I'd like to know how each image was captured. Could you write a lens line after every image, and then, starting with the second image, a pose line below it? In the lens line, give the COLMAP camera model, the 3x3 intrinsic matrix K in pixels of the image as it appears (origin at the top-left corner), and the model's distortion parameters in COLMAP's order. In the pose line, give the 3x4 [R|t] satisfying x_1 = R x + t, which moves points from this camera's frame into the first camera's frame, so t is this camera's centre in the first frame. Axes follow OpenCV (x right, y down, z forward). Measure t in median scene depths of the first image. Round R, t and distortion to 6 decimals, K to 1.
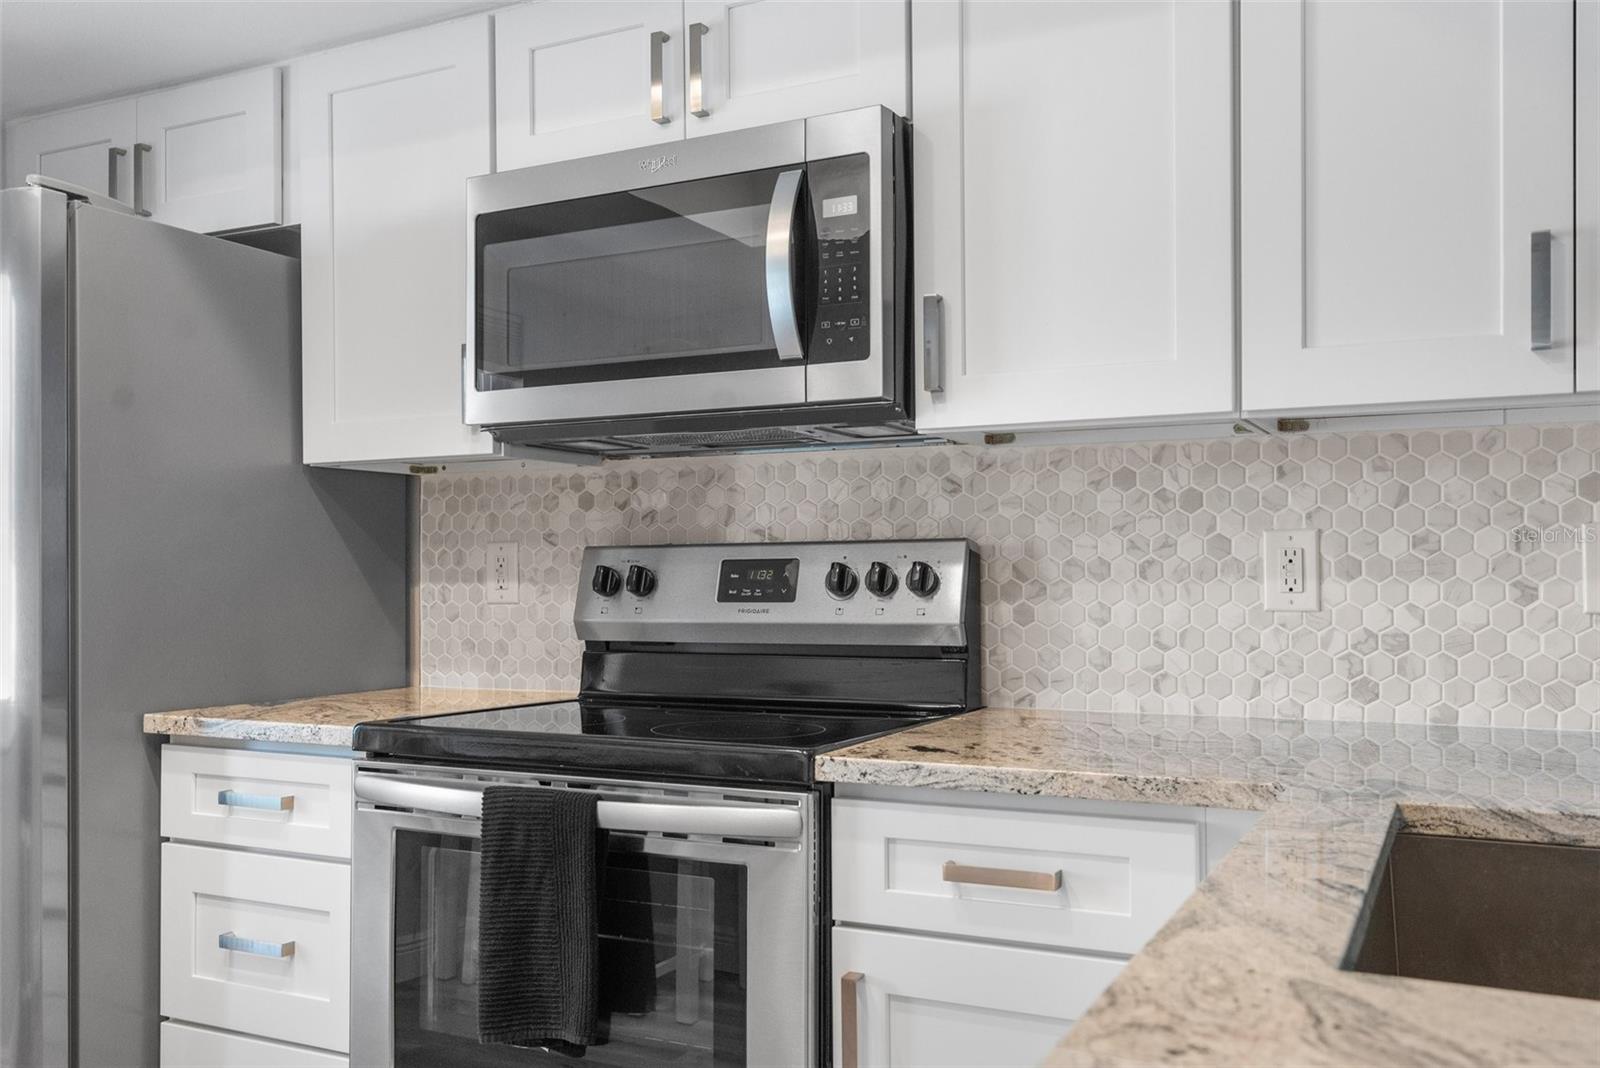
lens RADIAL K [[1376.7, 0, 827.3], [0, 1376.7, 561.2], [0, 0, 1]] dist [-0.017258, 0.054865]
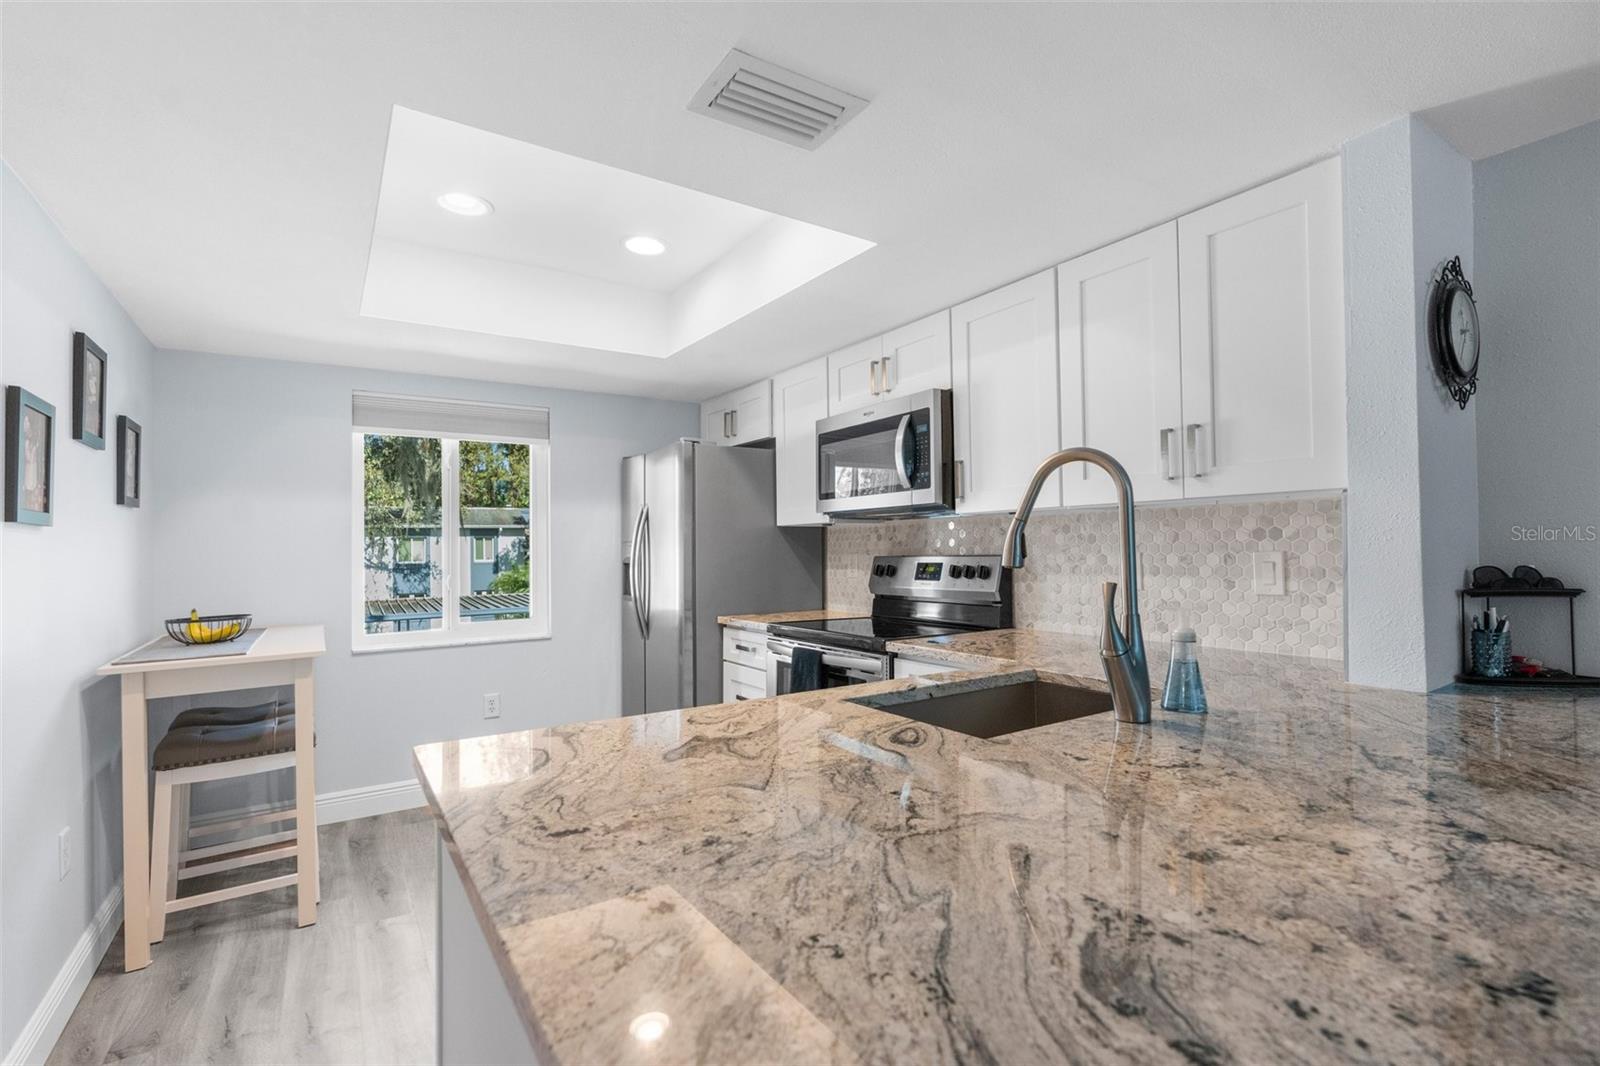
lens RADIAL K [[734.7, 0, 798.6], [0, 734.7, 531.8], [0, 0, 1]] dist [-0.003844, 0.000111]
pose [[0.861627, -0.019898, -0.507151, 0.449167], [0.014772, 0.999791, -0.014128, -0.044715], [0.507326, 0.004681, 0.861741, -0.259590]]
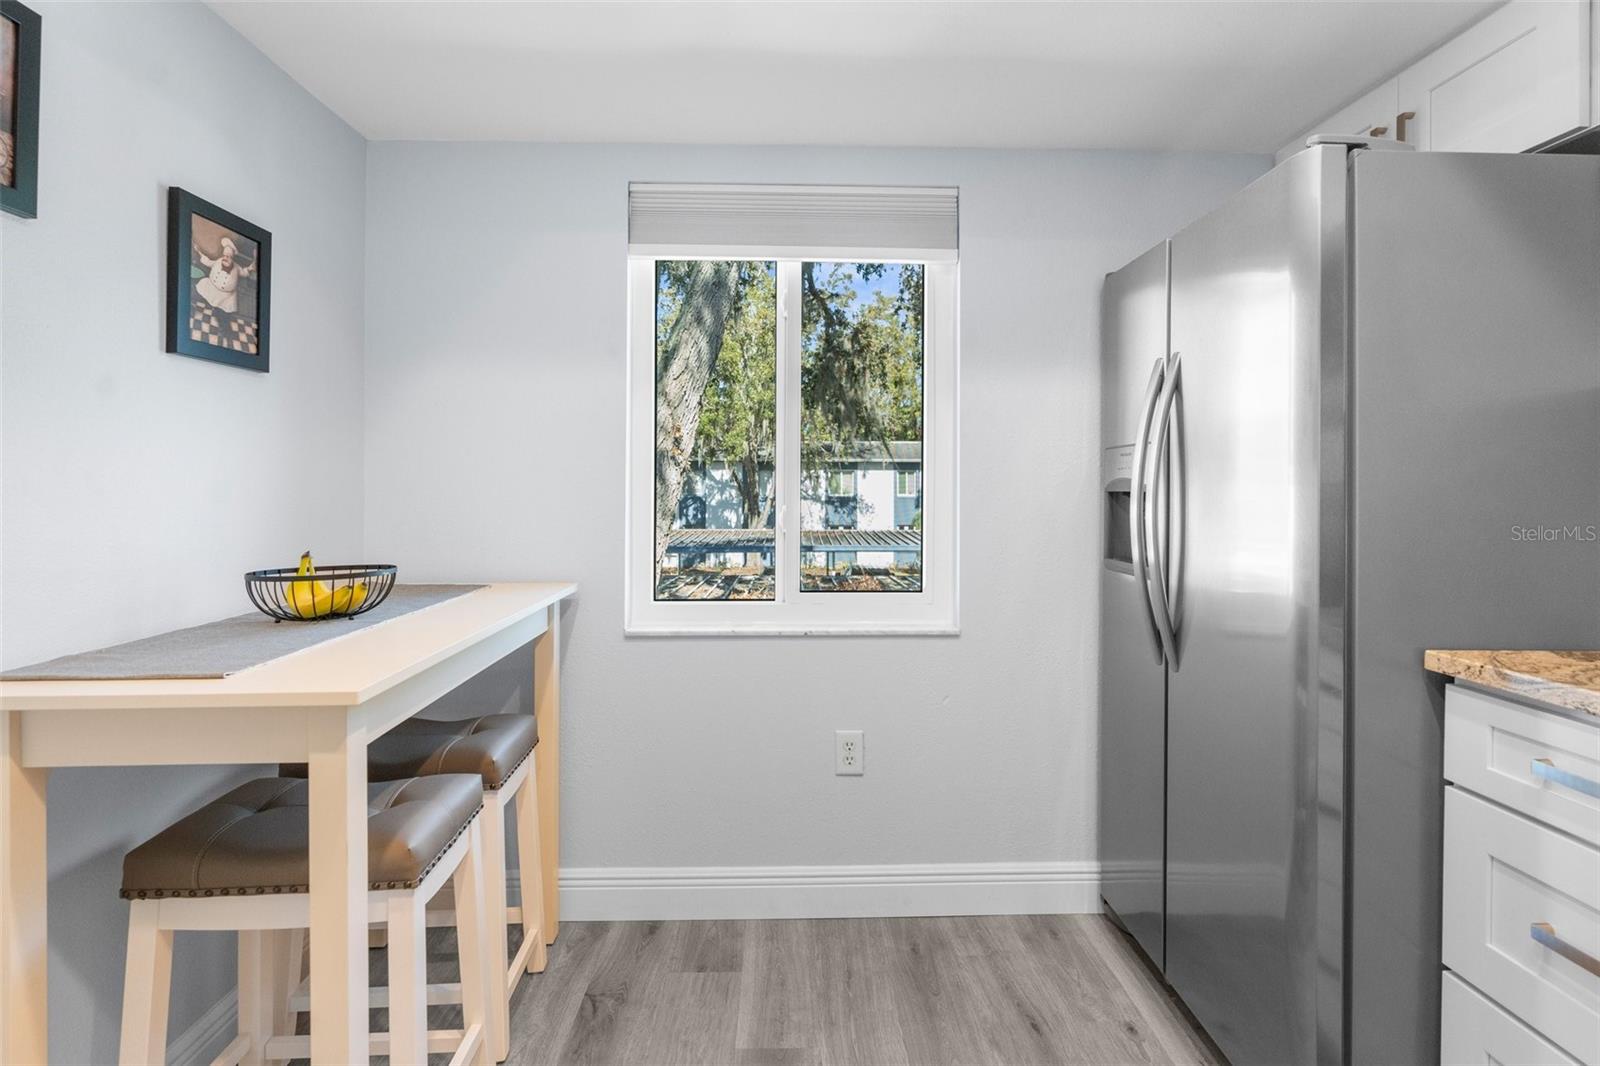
lens RADIAL K [[812.5, 0, 769.2], [0, 812.5, 483.2], [0, 0, 1]] dist [-0.003831, -0.000777]
pose [[0.449658, 0.001324, -0.893200, -0.188439], [0.002397, 0.999994, 0.002689, -0.012413], [0.893197, -0.003350, 0.449652, 0.313936]]
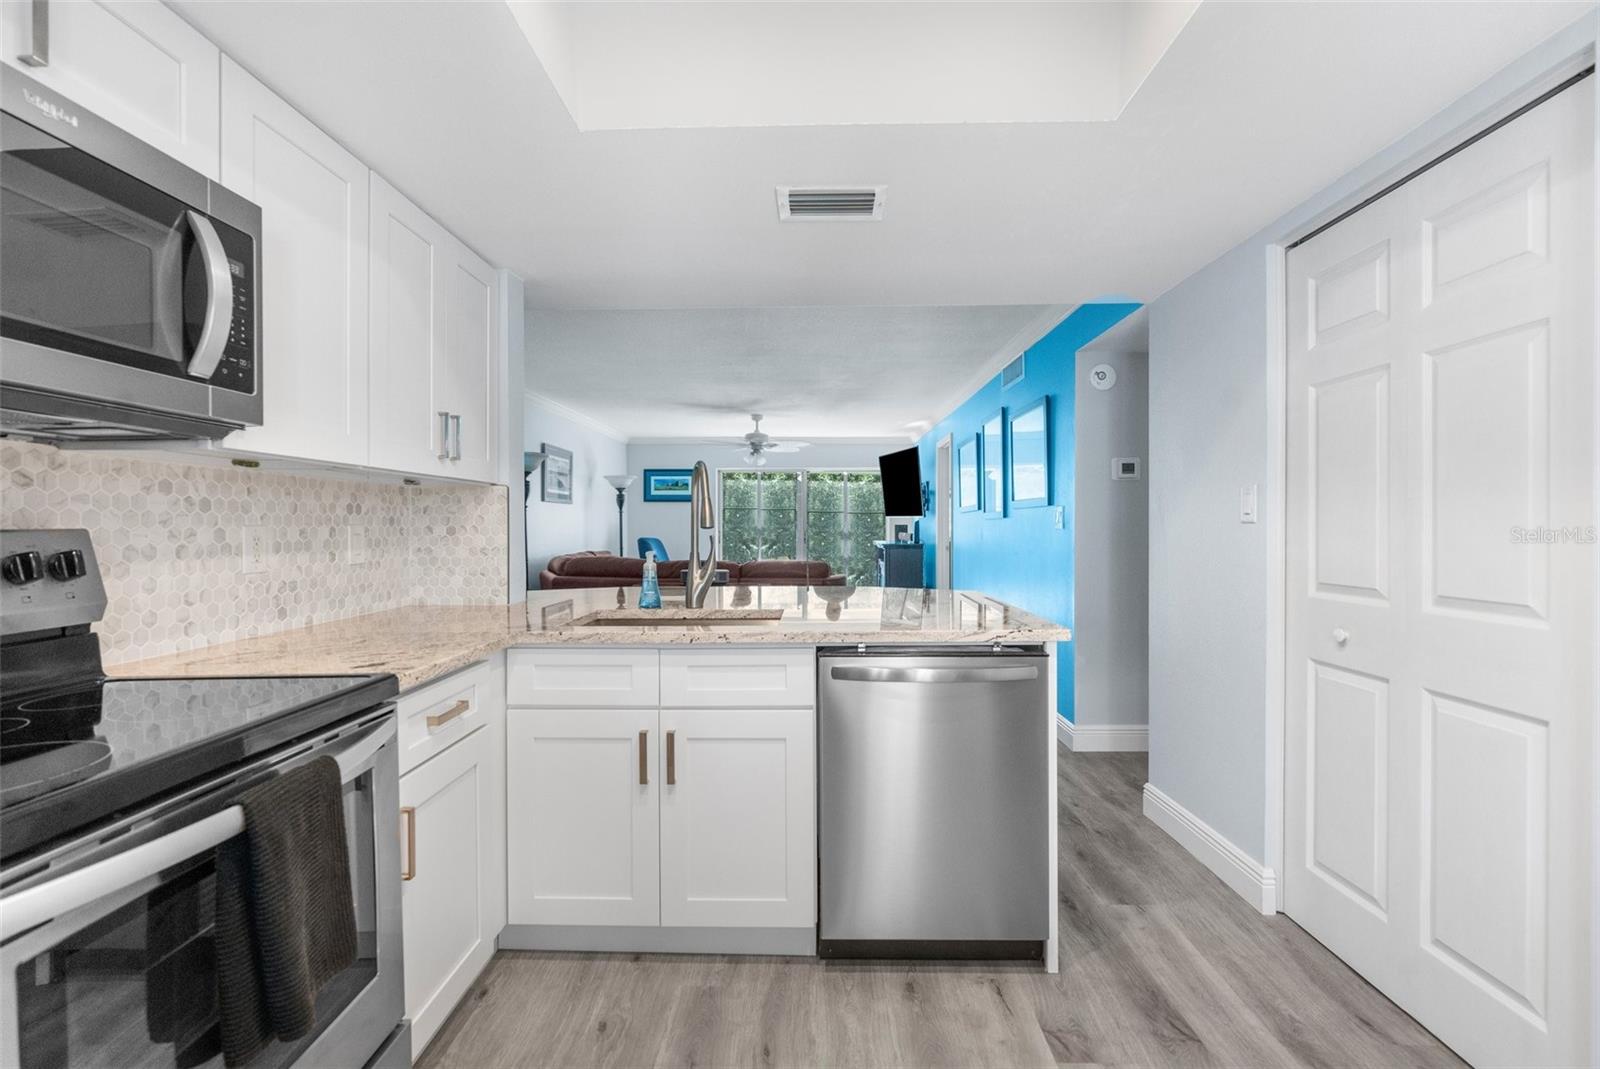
lens RADIAL K [[734.7, 0, 792.0], [0, 734.7, 532.7], [0, 0, 1]] dist [-0.003844, 0.000111]
pose [[-0.436068, -0.002059, 0.899911, -0.732090], [-0.001264, 0.999998, 0.001676, -0.015675], [-0.899913, -0.000407, -0.436070, 0.751782]]
